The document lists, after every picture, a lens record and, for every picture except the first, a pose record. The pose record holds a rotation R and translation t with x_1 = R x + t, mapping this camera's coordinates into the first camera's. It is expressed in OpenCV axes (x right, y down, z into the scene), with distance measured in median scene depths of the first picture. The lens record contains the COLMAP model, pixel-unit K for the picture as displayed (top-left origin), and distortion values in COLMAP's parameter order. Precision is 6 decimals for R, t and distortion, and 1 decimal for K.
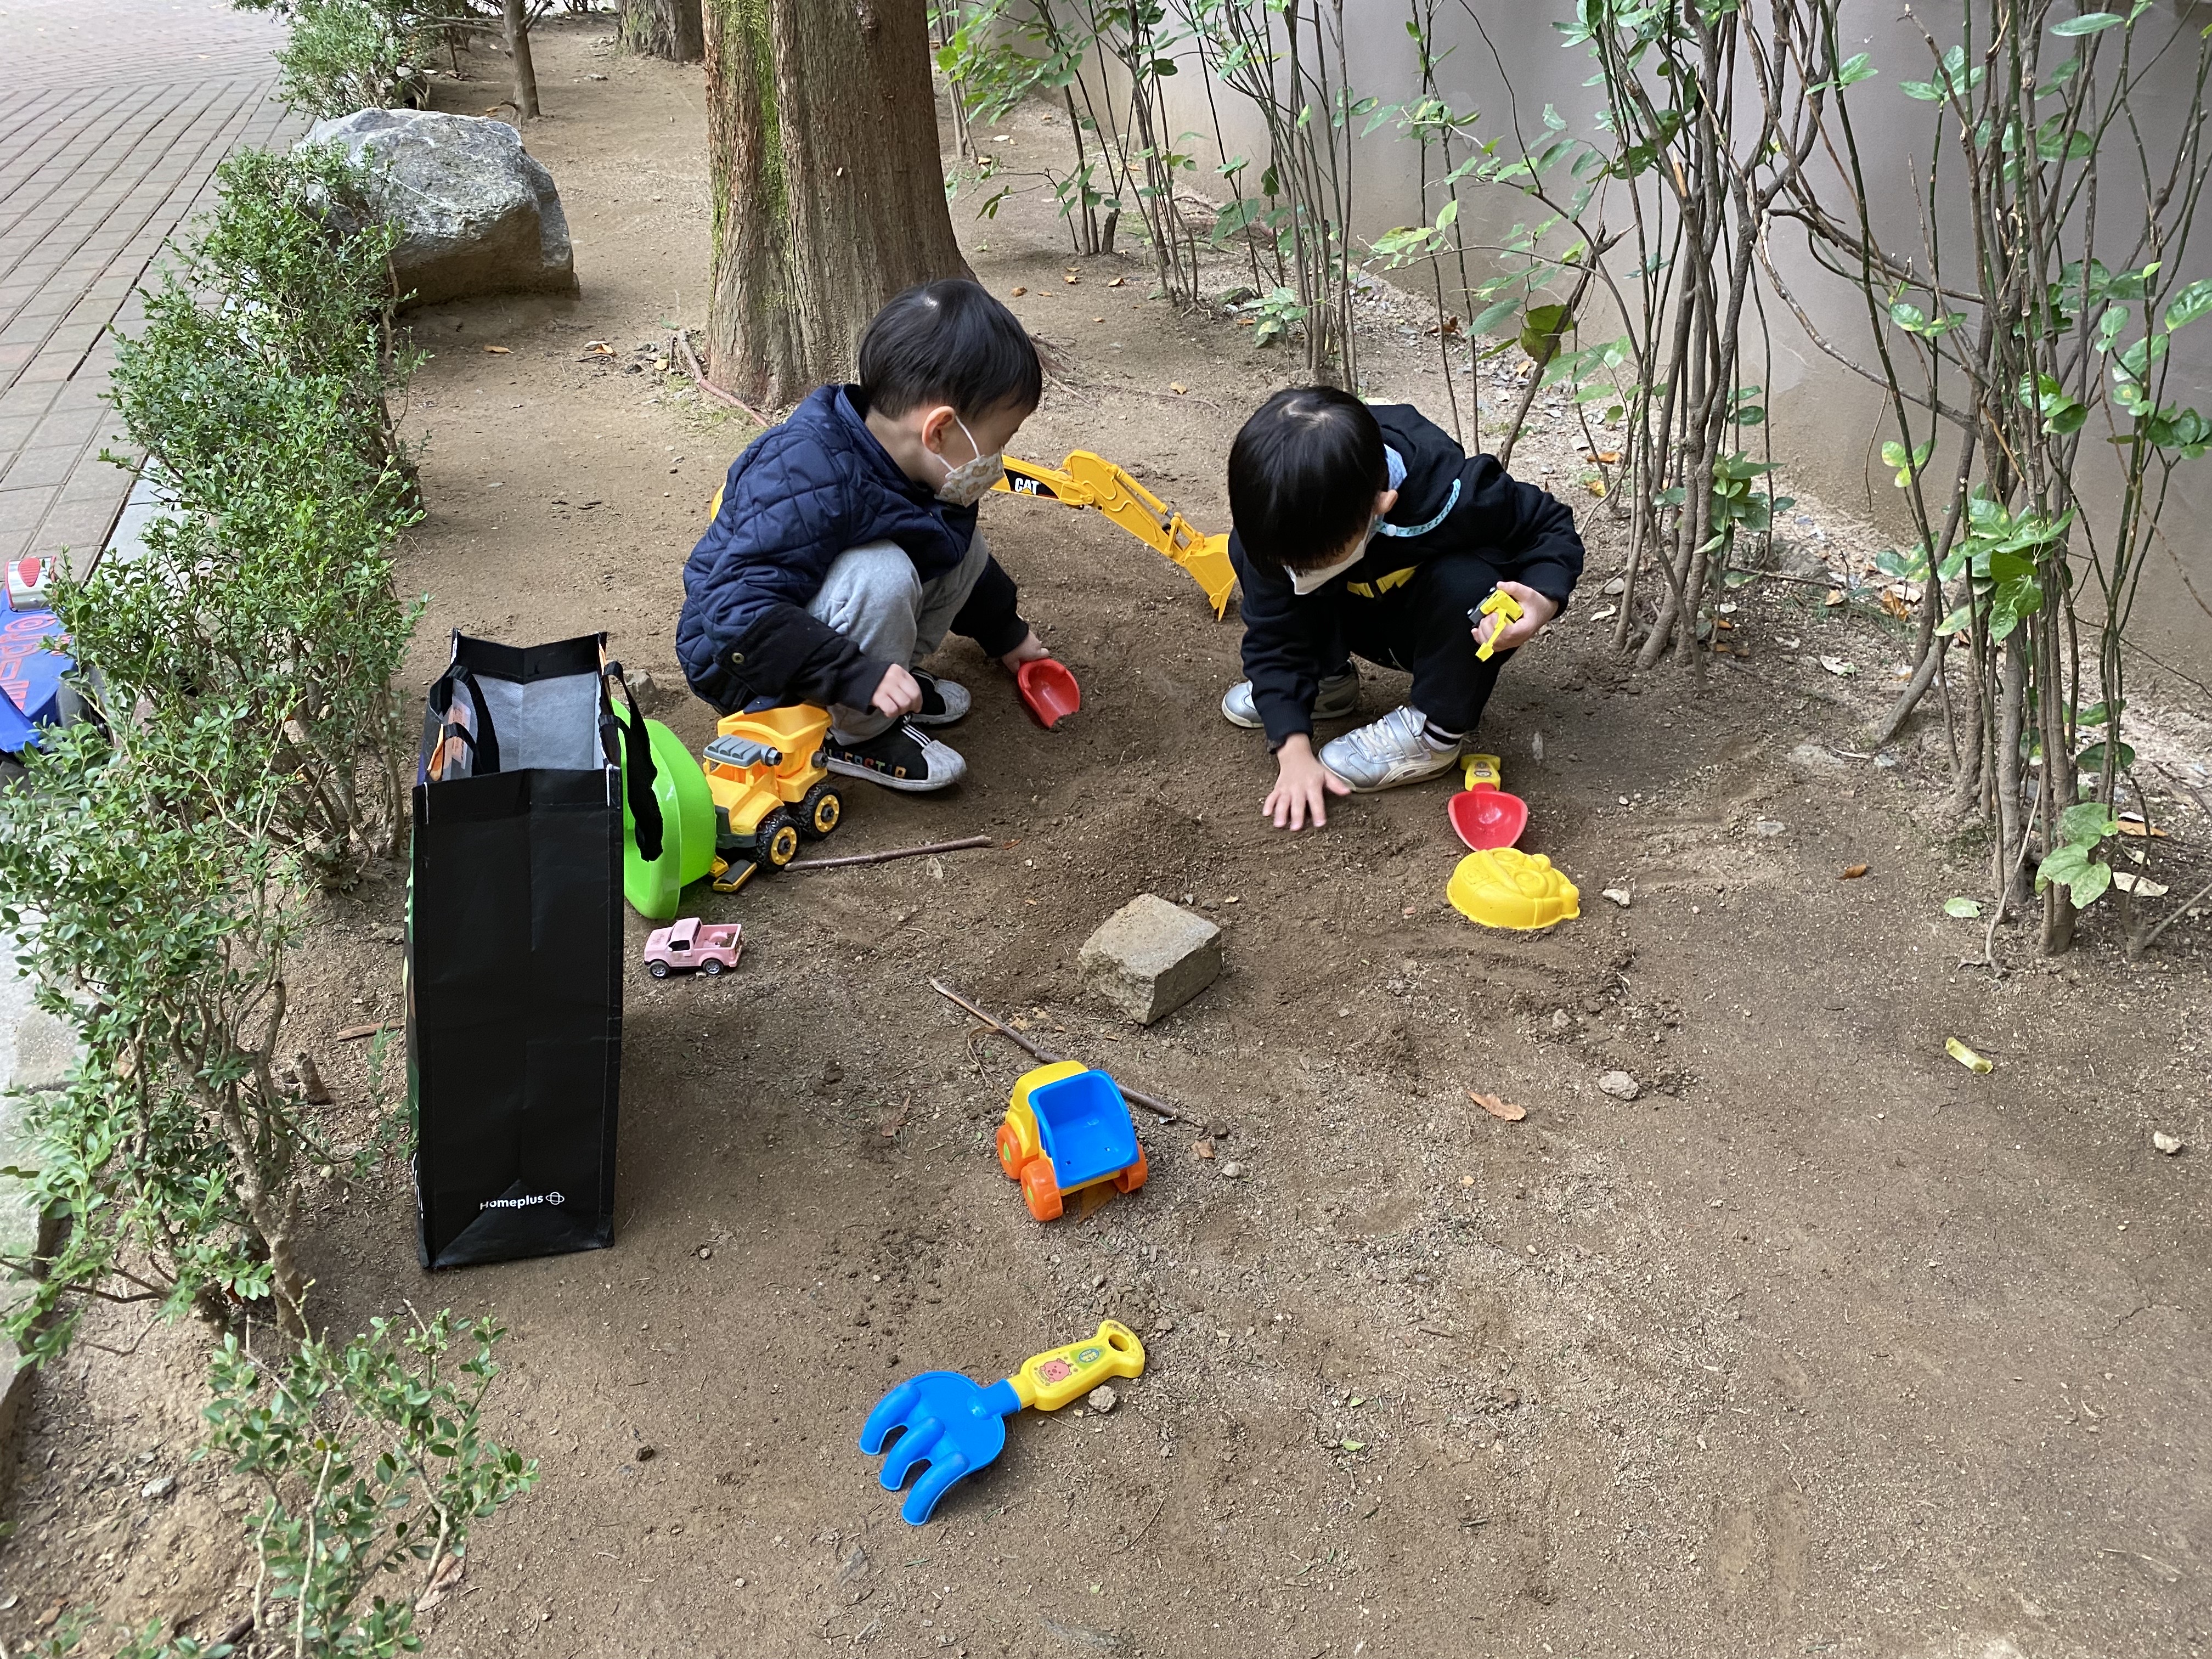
lens RADIAL K [[1663.8, 0, 1111.6], [0, 1663.8, 809.9], [0, 0, 1]] dist [0.027563, -0.012542]
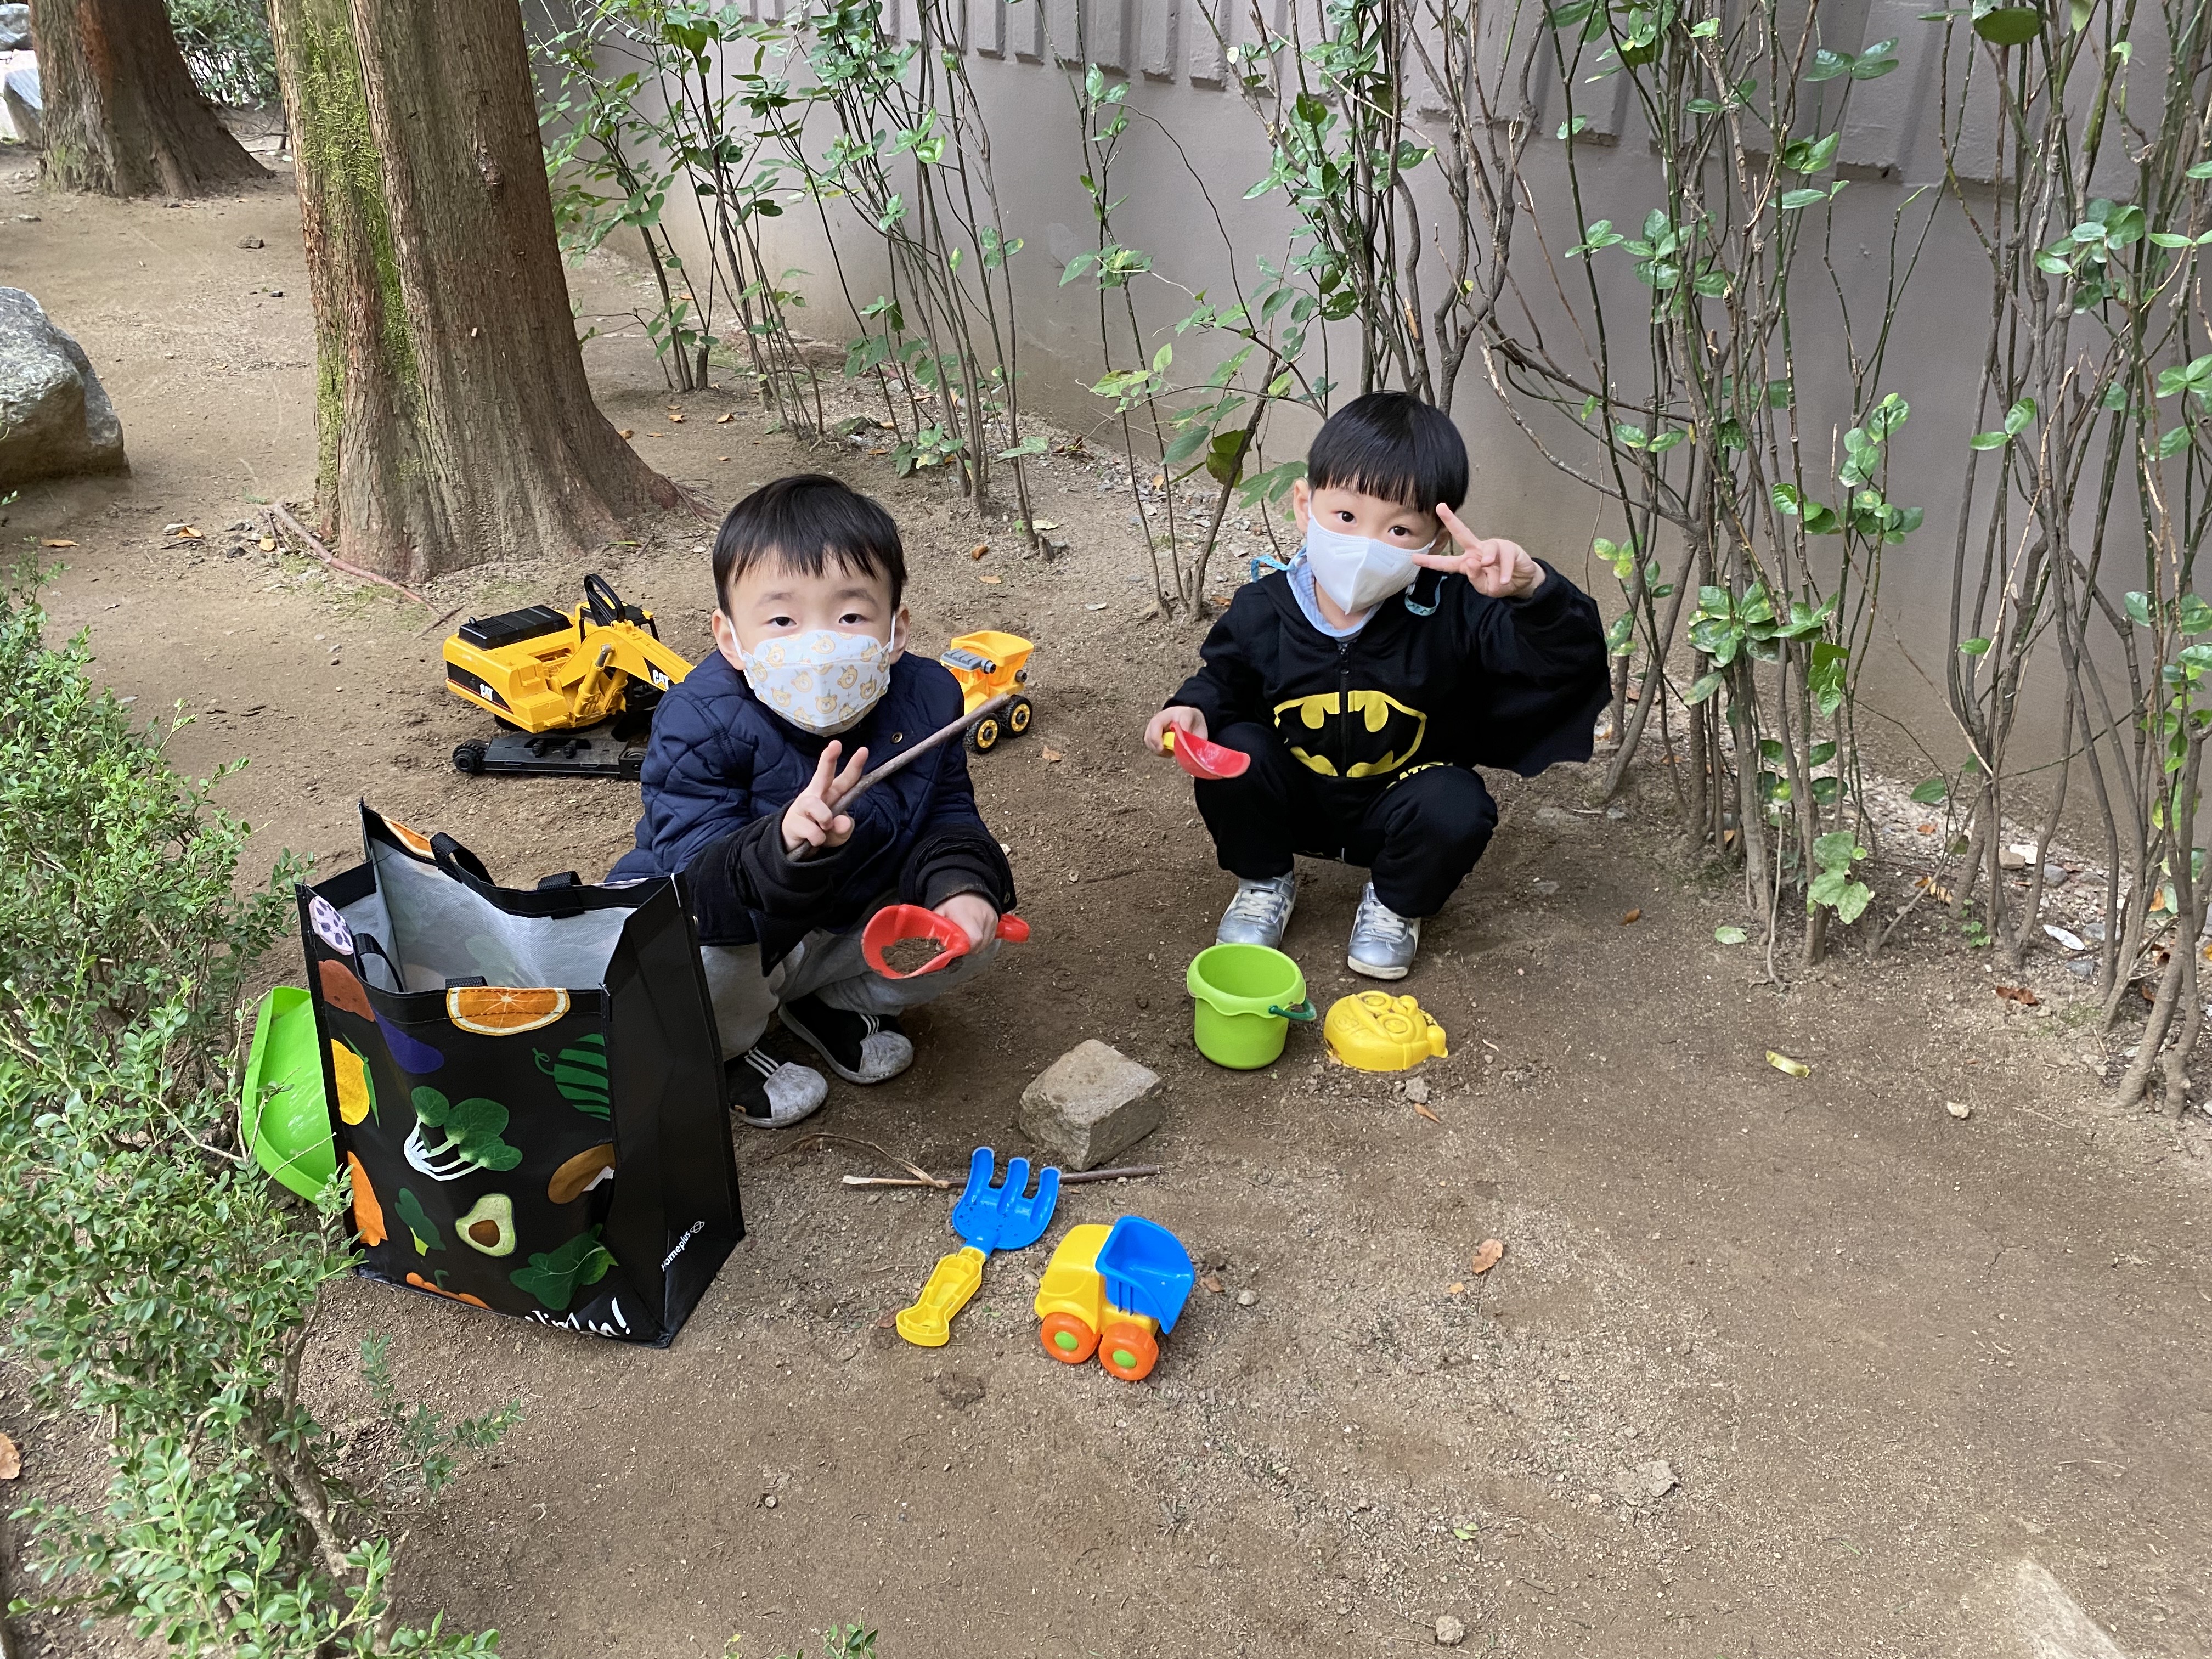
lens RADIAL K [[1663.8, 0, 1114.1], [0, 1663.8, 842.6], [0, 0, 1]] dist [0.027563, -0.012542]
pose [[0.951918, -0.134524, 0.275236, -0.116192], [0.144344, 0.989404, -0.015641, -0.027280], [-0.270216, 0.054617, 0.961249, 0.003929]]
